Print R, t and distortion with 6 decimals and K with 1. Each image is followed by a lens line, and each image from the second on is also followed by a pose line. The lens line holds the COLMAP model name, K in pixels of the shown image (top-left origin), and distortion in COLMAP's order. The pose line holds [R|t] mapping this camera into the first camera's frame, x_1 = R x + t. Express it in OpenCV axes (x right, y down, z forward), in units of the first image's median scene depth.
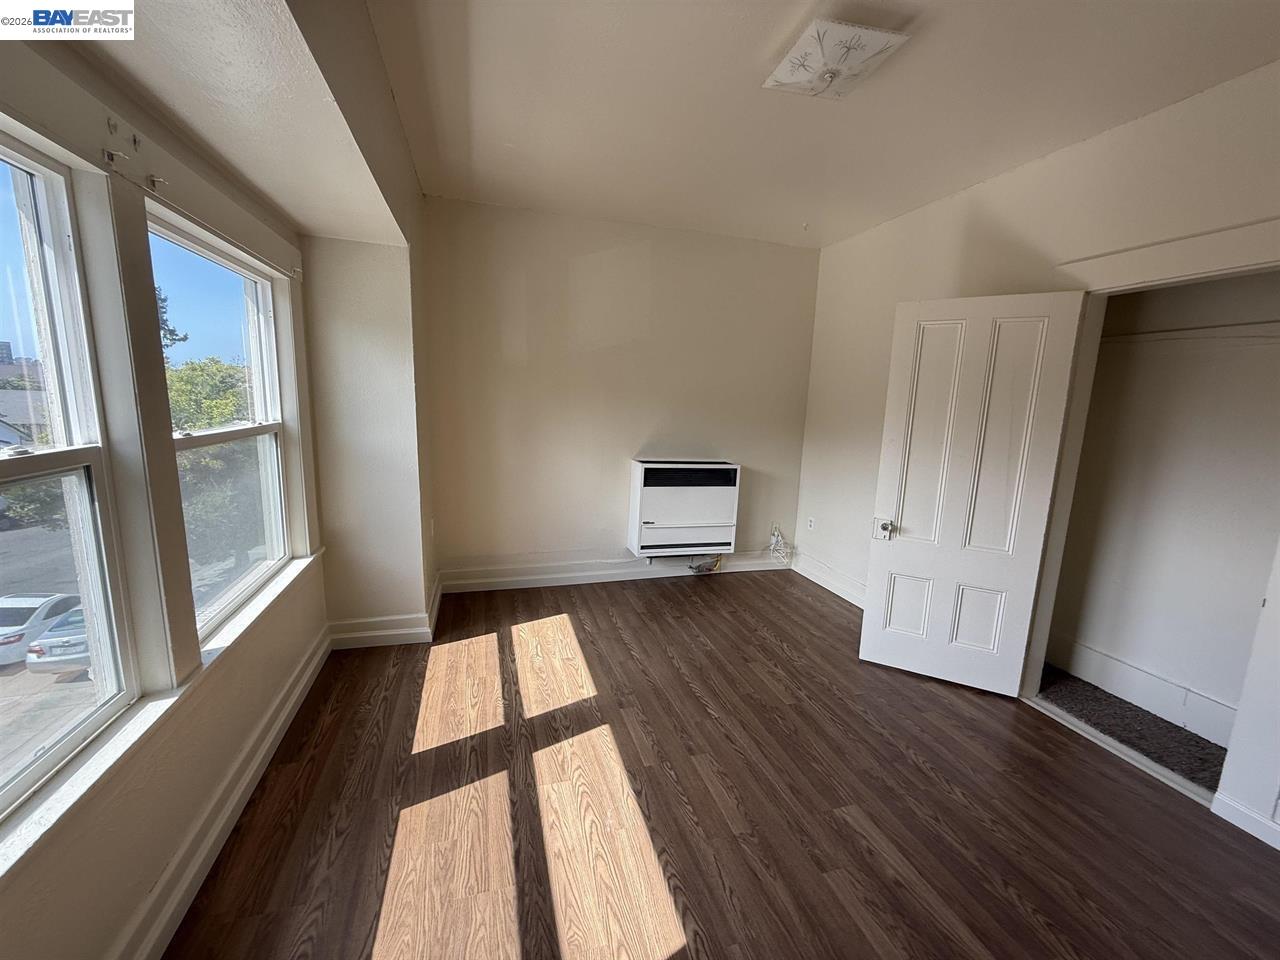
lens RADIAL K [[512.0, 0, 640.7], [0, 512.0, 474.3], [0, 0, 1]] dist [0.003116, 0.000317]
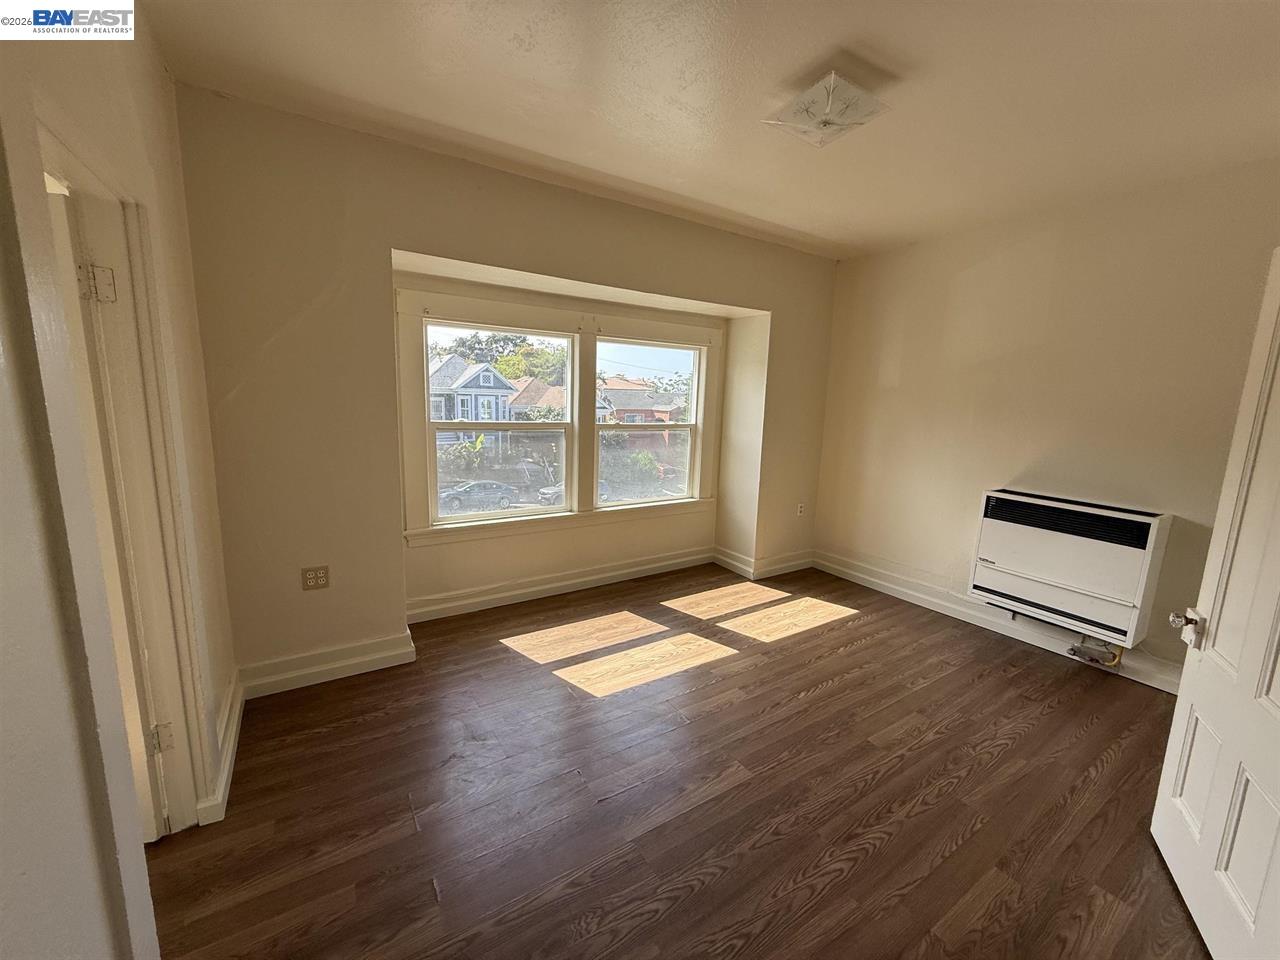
lens RADIAL K [[512.0, 0, 641.6], [0, 512.0, 484.5], [0, 0, 1]] dist [0.003116, 0.000317]
pose [[0.272369, 0.129835, -0.953393, 0.789765], [-0.164220, 0.982589, 0.086896, -0.012874], [0.948075, 0.132899, 0.288949, 0.226229]]
